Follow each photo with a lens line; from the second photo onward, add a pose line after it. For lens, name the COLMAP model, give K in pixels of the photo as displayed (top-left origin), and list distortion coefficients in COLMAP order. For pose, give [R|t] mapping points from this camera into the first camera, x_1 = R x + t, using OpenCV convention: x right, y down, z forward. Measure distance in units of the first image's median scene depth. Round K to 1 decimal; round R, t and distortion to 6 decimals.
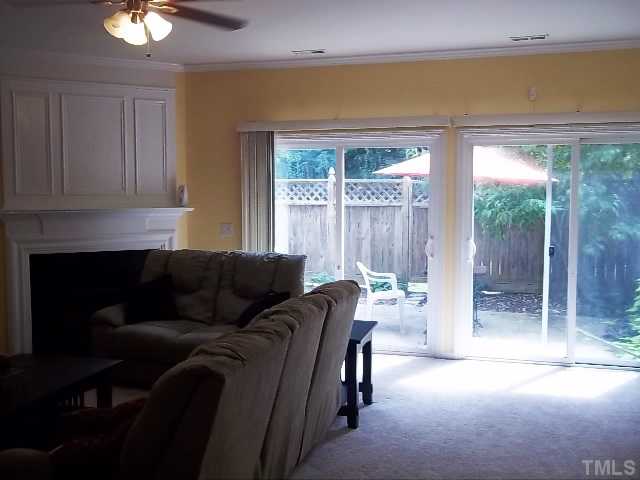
lens RADIAL K [[685.3, 0, 319.6], [0, 685.3, 244.9], [0, 0, 1]] dist [0.015084, 0.000000]
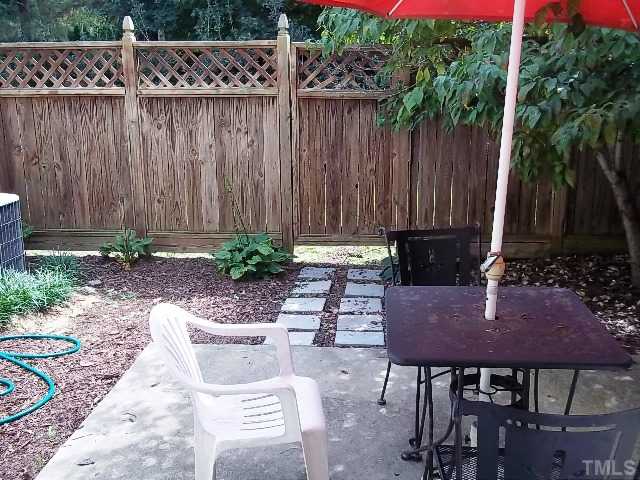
lens RADIAL K [[685.3, 0, 322.6], [0, 685.3, 240.6], [0, 0, 1]] dist [0.015084, 0.000000]
pose [[0.977116, -0.061265, 0.203693, 0.064721], [0.028768, 0.986887, 0.158831, -0.044470], [-0.210753, -0.149336, 0.966065, 0.710605]]
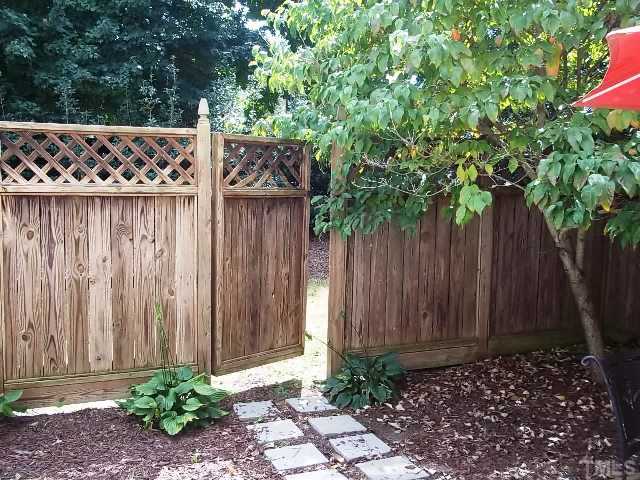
lens RADIAL K [[685.3, 0, 322.8], [0, 685.3, 240.6], [0, 0, 1]] dist [0.015084, 0.000000]
pose [[0.780351, -0.054866, 0.622930, -0.106365], [0.043464, 0.998493, 0.033496, -0.057291], [-0.623829, 0.000936, 0.781560, 0.910576]]
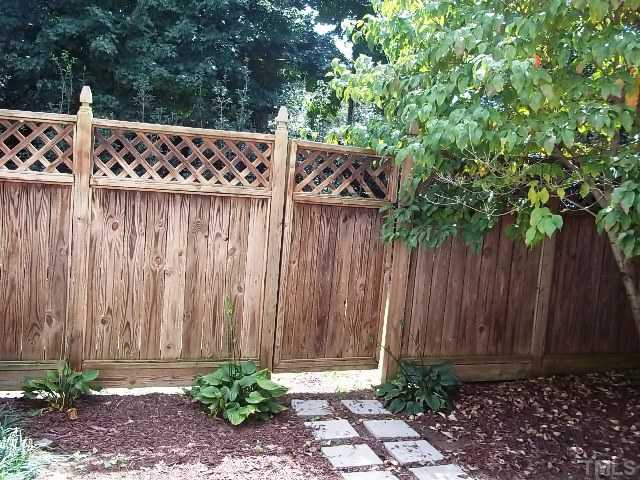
lens RADIAL K [[685.3, 0, 321.5], [0, 685.3, 241.8], [0, 0, 1]] dist [0.015084, 0.000000]
pose [[0.824521, 0.000116, 0.565832, -0.131813], [-0.022360, 0.999226, 0.032378, -0.062941], [-0.565390, -0.039349, 0.823885, 0.903859]]
